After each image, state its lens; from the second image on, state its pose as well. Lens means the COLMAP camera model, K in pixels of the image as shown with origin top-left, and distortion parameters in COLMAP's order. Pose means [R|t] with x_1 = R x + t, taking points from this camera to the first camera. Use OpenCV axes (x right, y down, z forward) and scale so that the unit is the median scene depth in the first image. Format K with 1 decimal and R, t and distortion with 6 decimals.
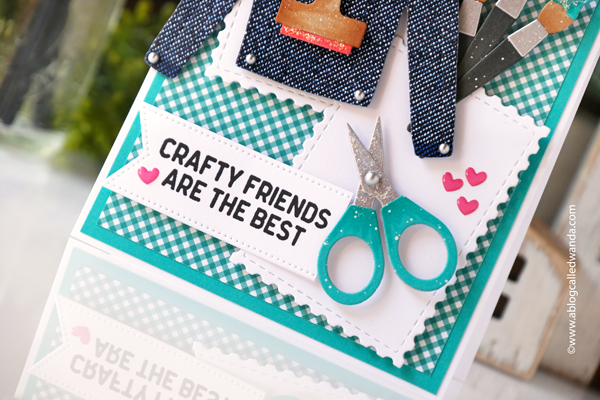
lens RADIAL K [[2202.0, 0, 300.0], [0, 2202.0, 200.0], [0, 0, 1]] dist [-0.237915, -2.055831]
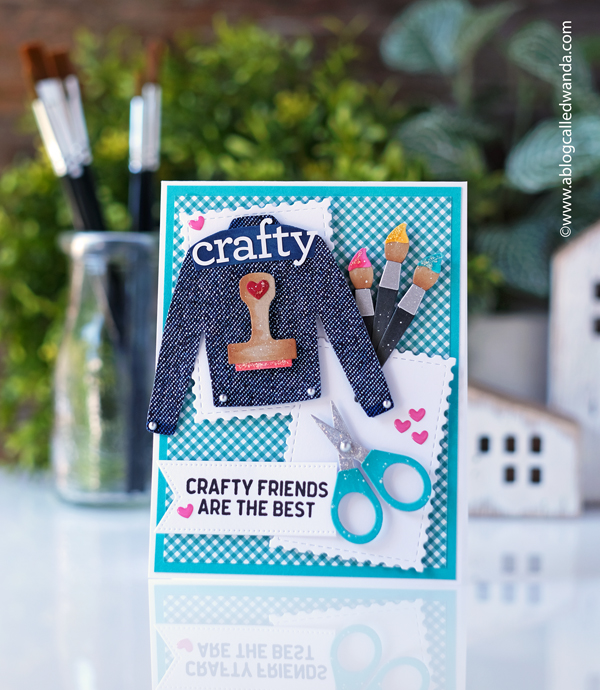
lens RADIAL K [[1935.8, 0, 300.0], [0, 1935.8, 345.0], [0, 0, 1]] dist [-0.029226, 0.136697]
pose [[0.919359, -0.391967, 0.033770, -0.007116], [0.393309, 0.917739, -0.055342, -0.011723], [-0.009300, 0.064161, 0.997896, -0.150128]]
